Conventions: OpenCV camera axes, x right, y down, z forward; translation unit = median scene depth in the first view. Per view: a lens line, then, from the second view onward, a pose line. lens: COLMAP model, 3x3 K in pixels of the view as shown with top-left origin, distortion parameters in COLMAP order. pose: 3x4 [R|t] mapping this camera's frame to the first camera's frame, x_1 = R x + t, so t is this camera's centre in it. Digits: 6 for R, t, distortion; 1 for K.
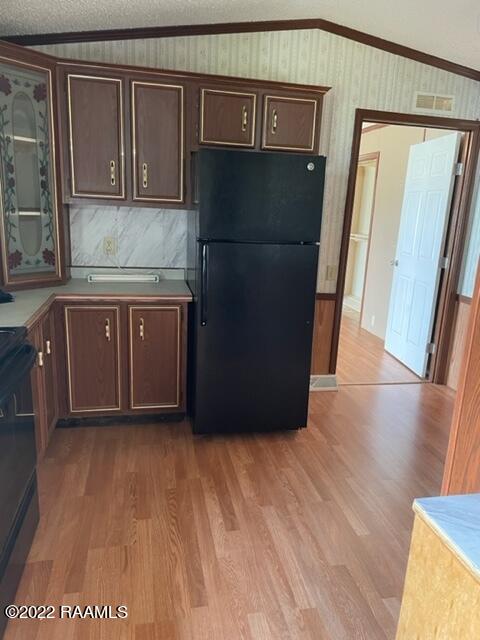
lens RADIAL K [[472.8, 0, 244.1], [0, 472.8, 324.5], [0, 0, 1]] dist [0.080323, -0.109097]
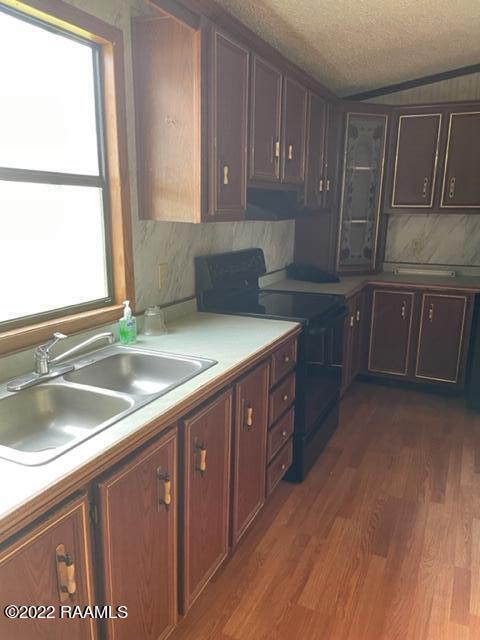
lens RADIAL K [[472.8, 0, 244.1], [0, 472.8, 324.5], [0, 0, 1]] dist [0.080323, -0.109097]
pose [[0.795643, 0.112859, -0.595160, 0.139206], [-0.121680, 0.992242, 0.025488, 0.068240], [0.593419, 0.052140, 0.803203, -0.282933]]
